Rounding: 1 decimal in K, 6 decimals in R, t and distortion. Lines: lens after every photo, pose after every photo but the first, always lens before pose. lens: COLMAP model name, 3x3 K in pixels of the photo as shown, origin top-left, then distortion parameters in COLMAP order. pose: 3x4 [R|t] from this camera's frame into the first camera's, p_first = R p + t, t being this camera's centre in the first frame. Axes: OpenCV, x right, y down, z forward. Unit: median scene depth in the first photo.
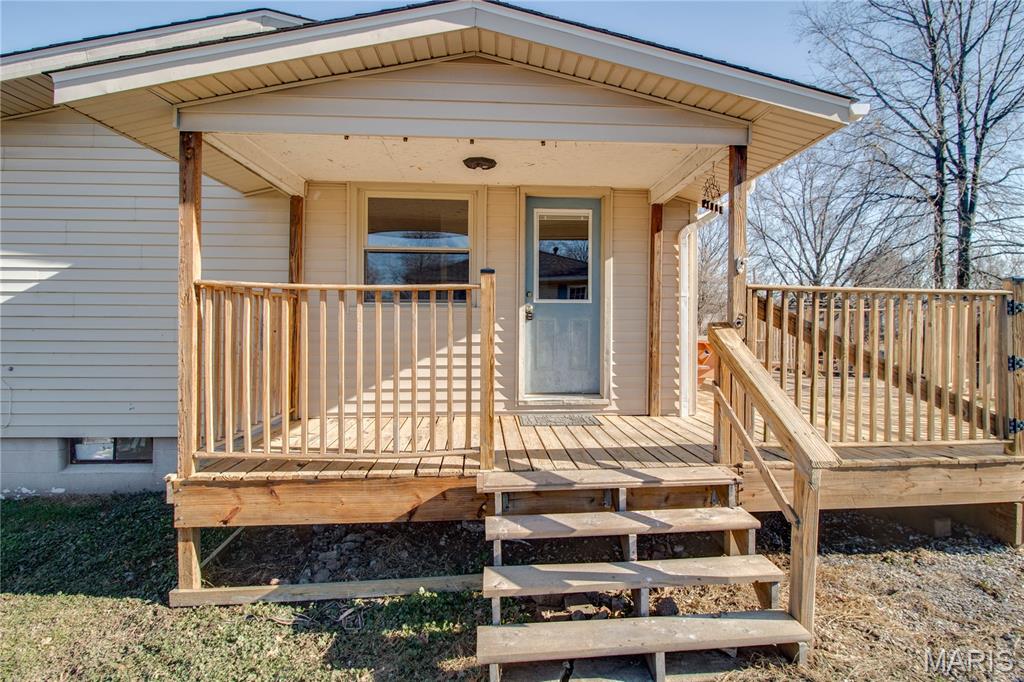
lens RADIAL K [[523.0, 0, 511.8], [0, 523.0, 337.4], [0, 0, 1]] dist [-0.030134, -0.001057]
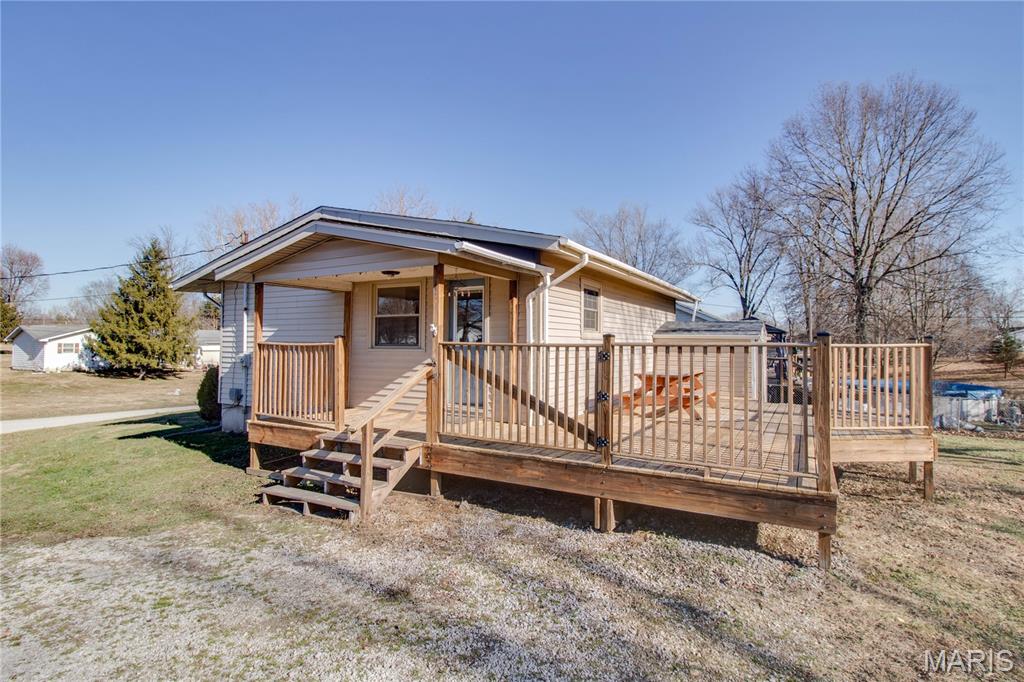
lens RADIAL K [[521.5, 0, 513.4], [0, 521.5, 341.6], [0, 0, 1]] dist [-0.000989, -0.000330]
pose [[0.815400, -0.004315, -0.578882, 1.805284], [-0.013025, 0.999582, -0.025797, -0.065940], [0.578751, 0.028575, 0.815003, -0.325391]]
